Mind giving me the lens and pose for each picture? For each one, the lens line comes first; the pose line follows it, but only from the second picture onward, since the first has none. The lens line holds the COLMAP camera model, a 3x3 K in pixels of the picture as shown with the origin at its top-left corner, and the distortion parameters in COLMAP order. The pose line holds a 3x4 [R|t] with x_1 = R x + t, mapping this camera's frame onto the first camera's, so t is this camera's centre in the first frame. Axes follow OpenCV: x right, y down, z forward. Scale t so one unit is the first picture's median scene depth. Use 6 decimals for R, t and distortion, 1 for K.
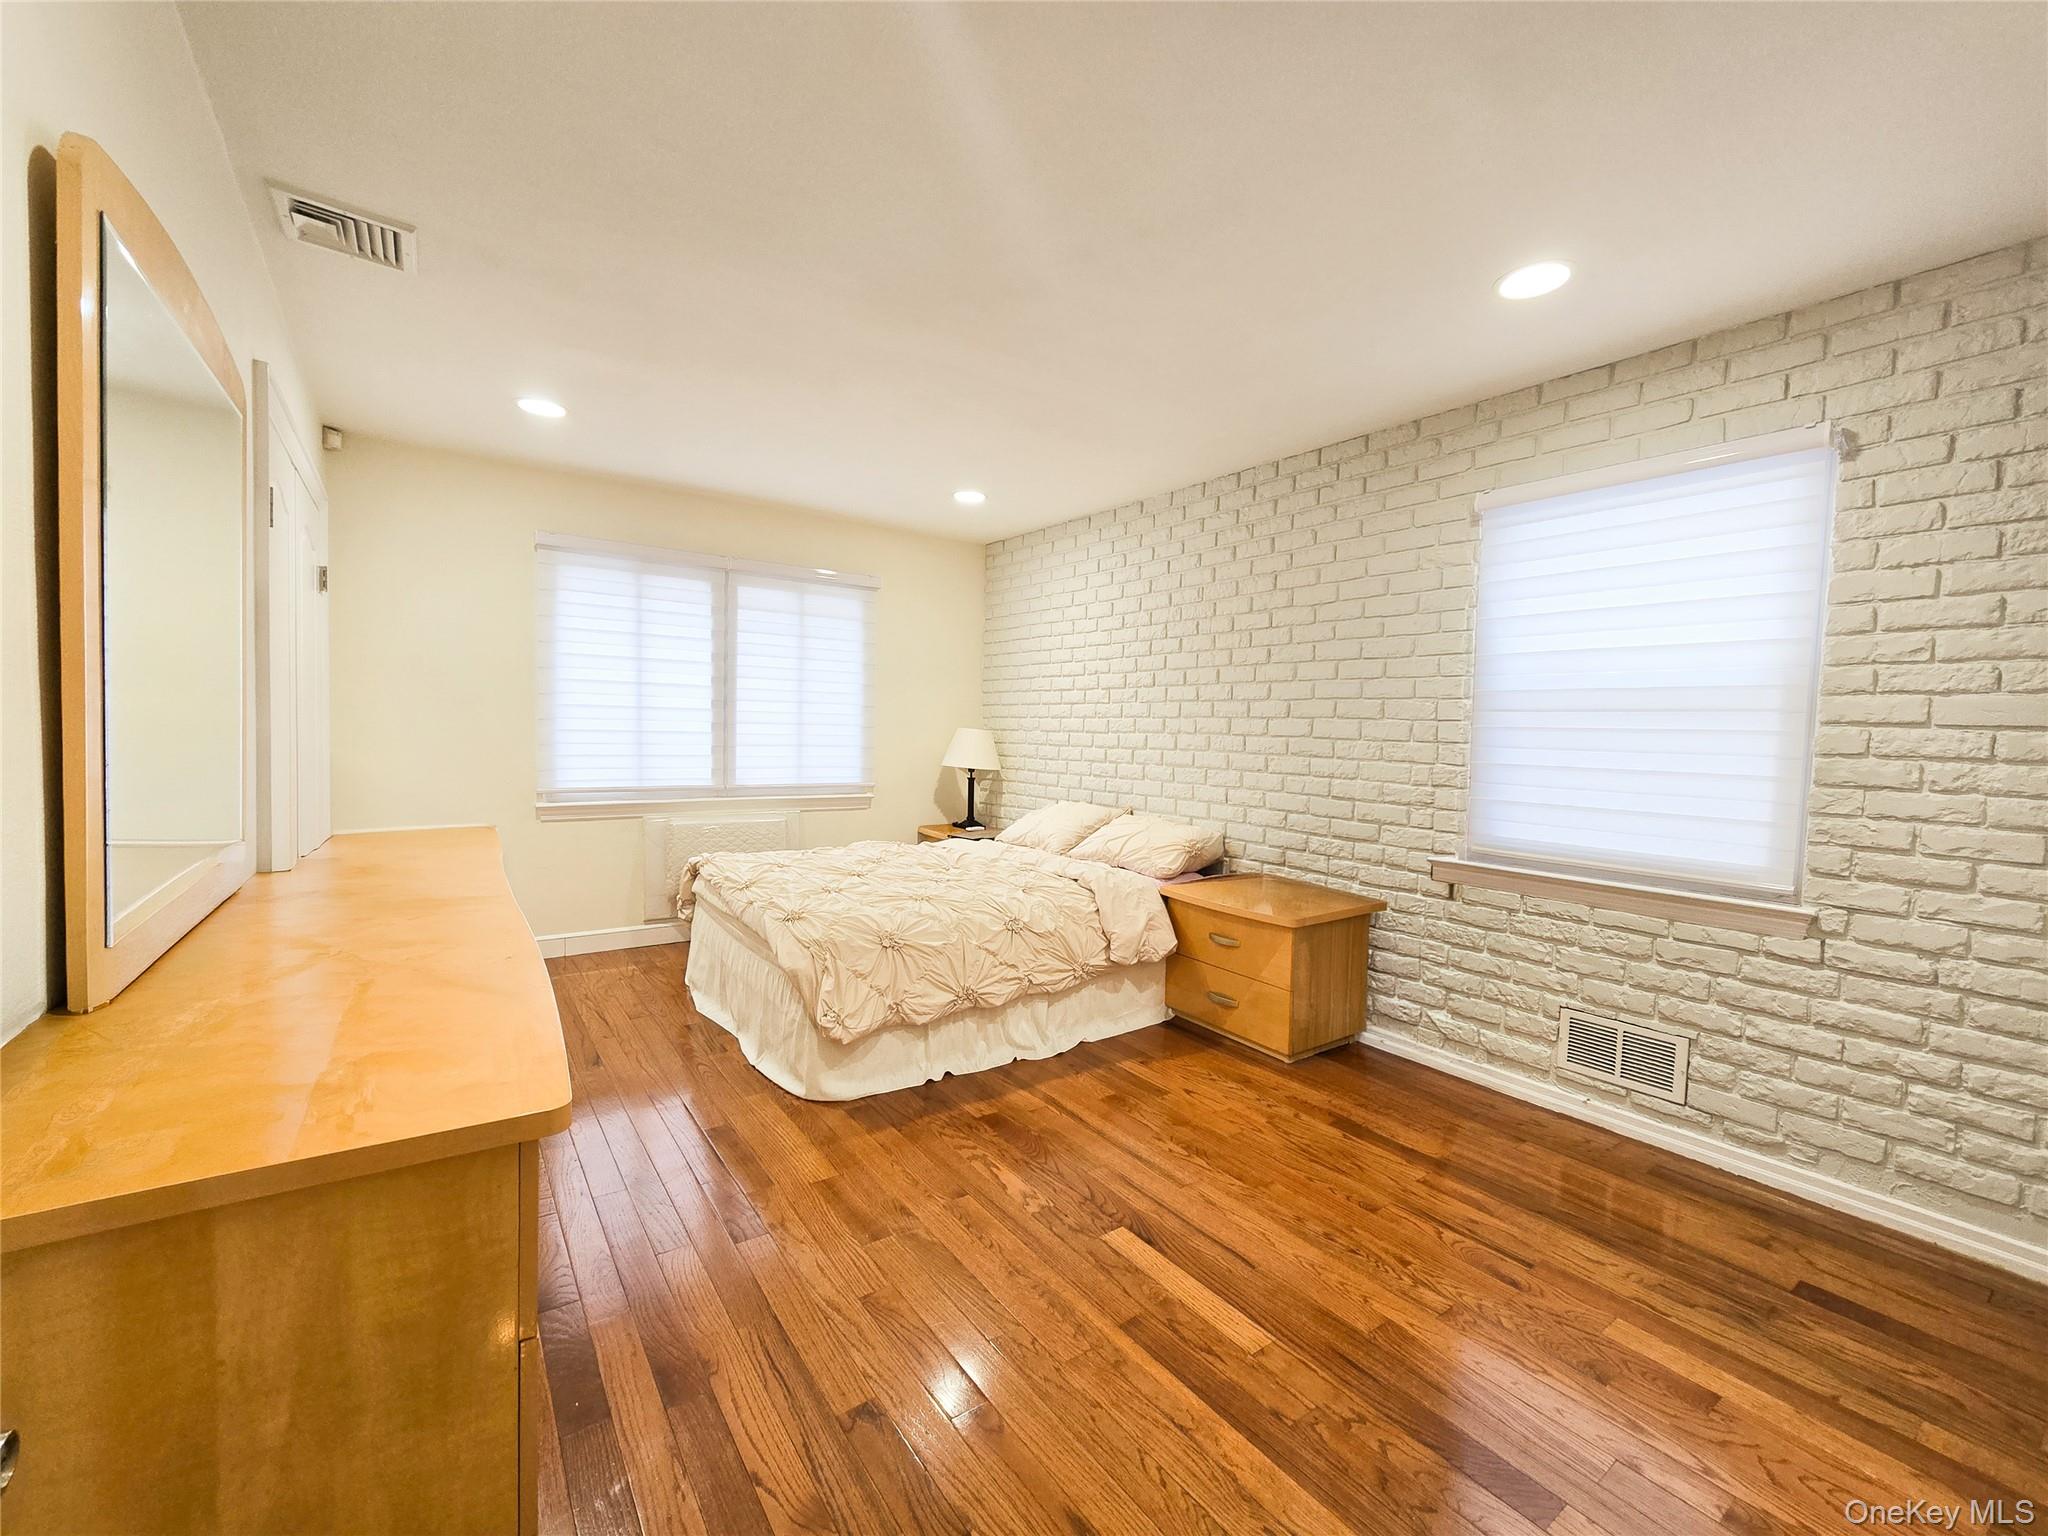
lens RADIAL K [[843.7, 0, 1020.9], [0, 843.7, 775.4], [0, 0, 1]] dist [-0.006866, 0.001899]
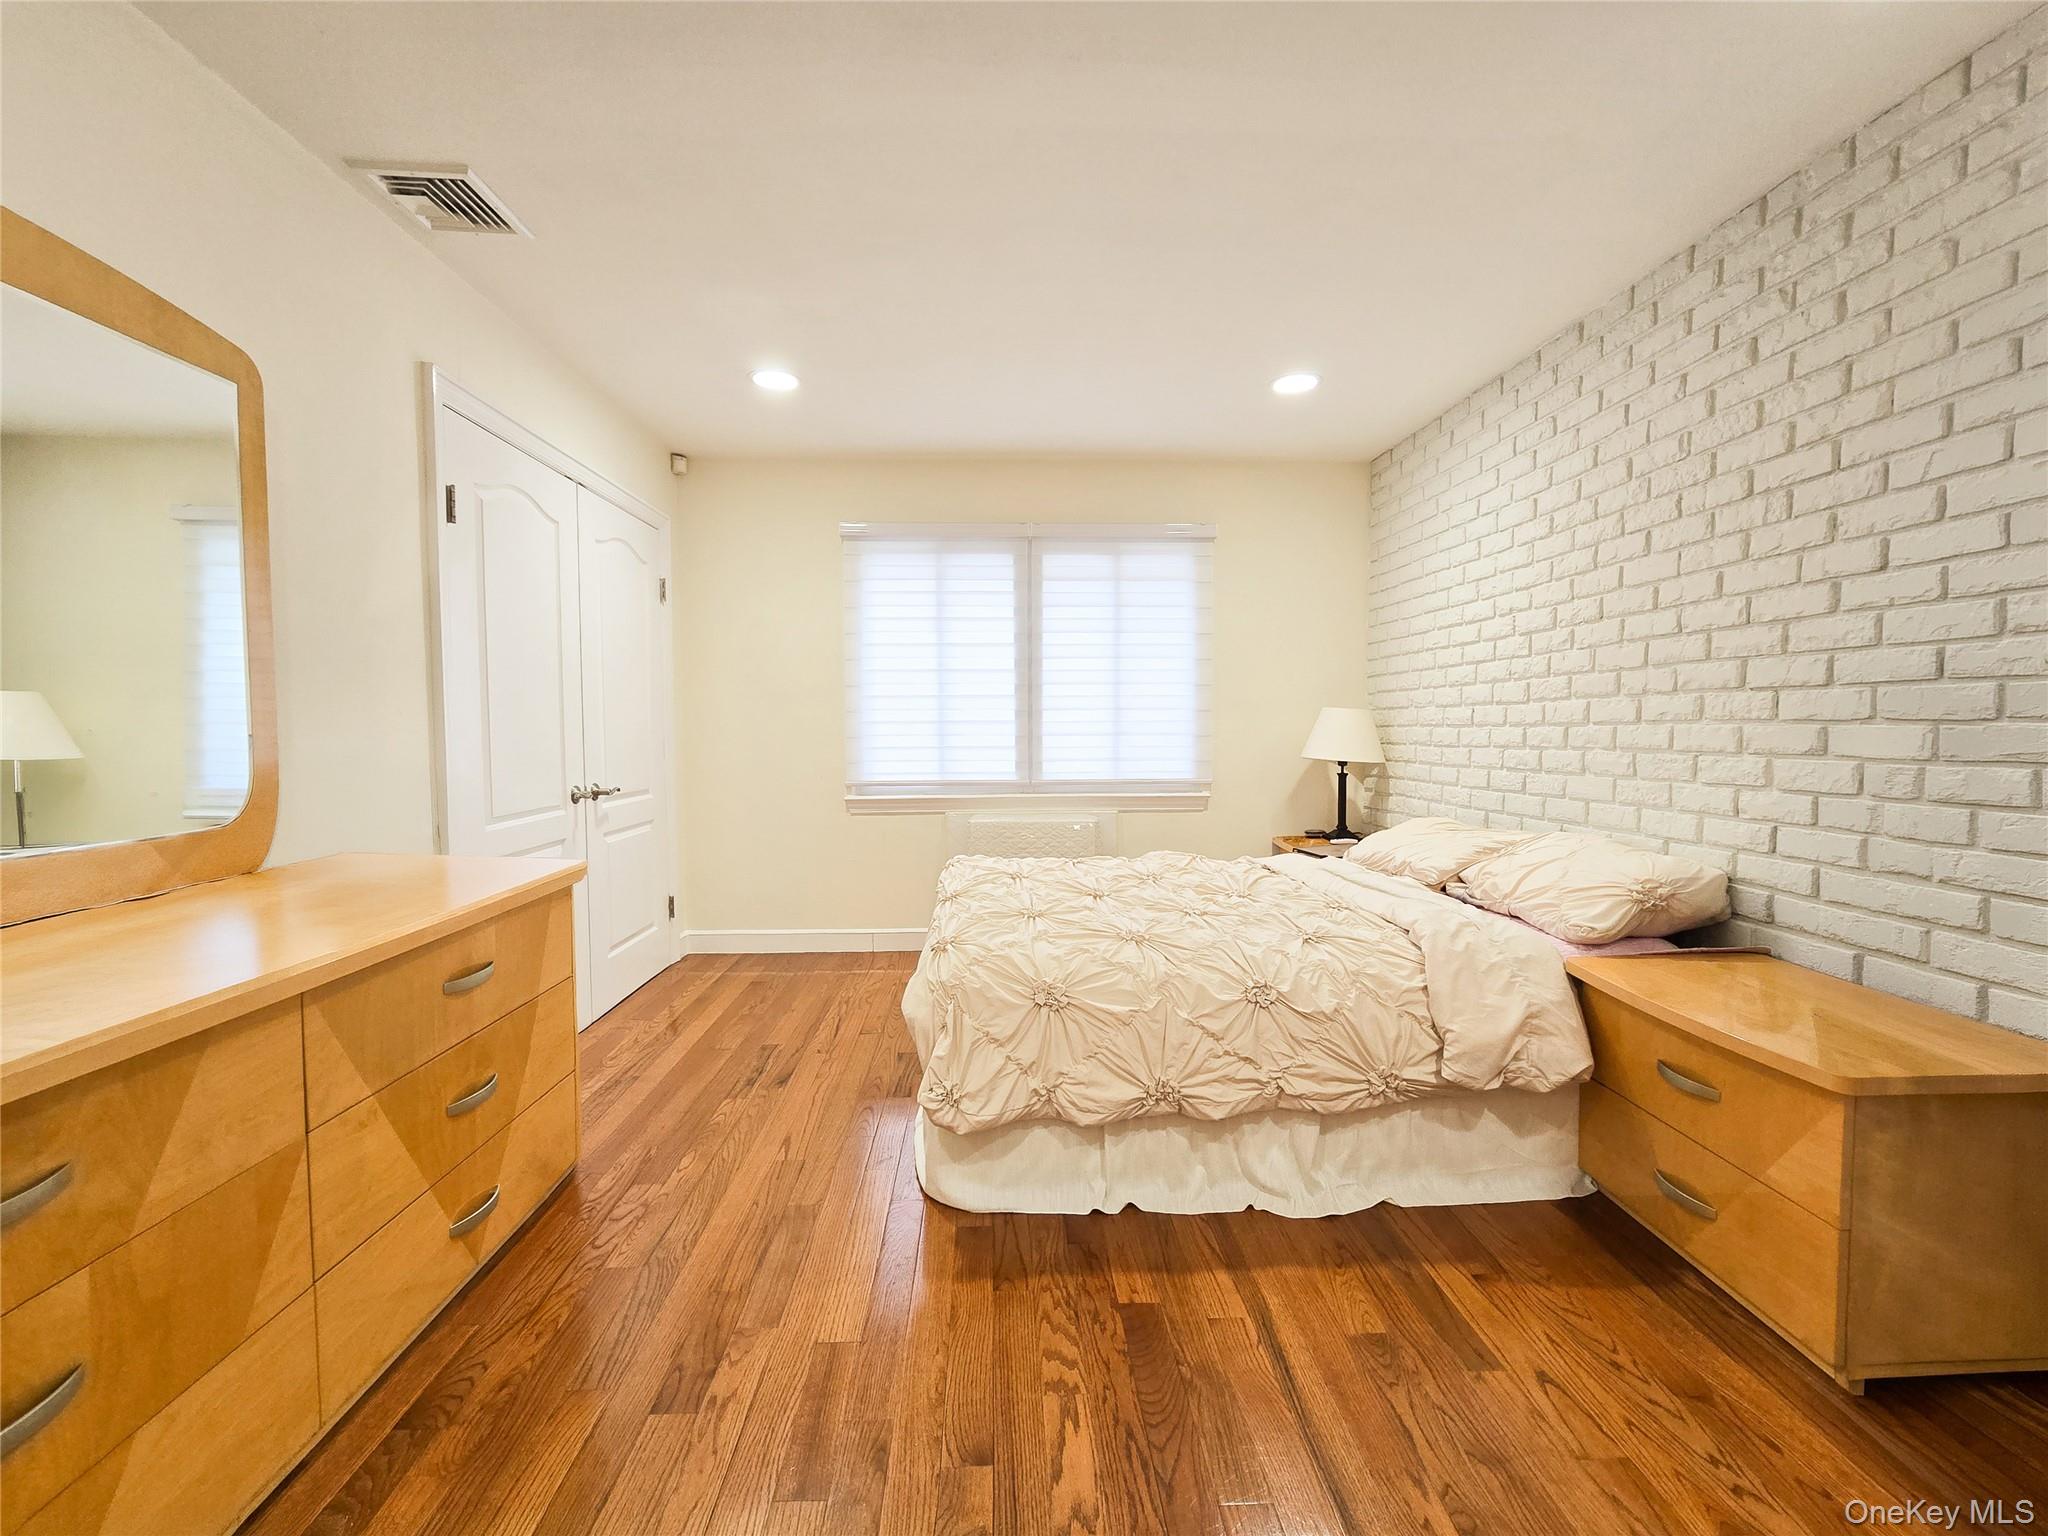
lens RADIAL K [[843.7, 0, 1020.9], [0, 843.7, 775.4], [0, 0, 1]] dist [-0.006866, 0.001899]
pose [[0.835023, 0.003099, -0.550206, 0.174252], [-0.004988, 0.999986, -0.001938, 0.011052], [0.550192, 0.004363, 0.835026, 0.328342]]
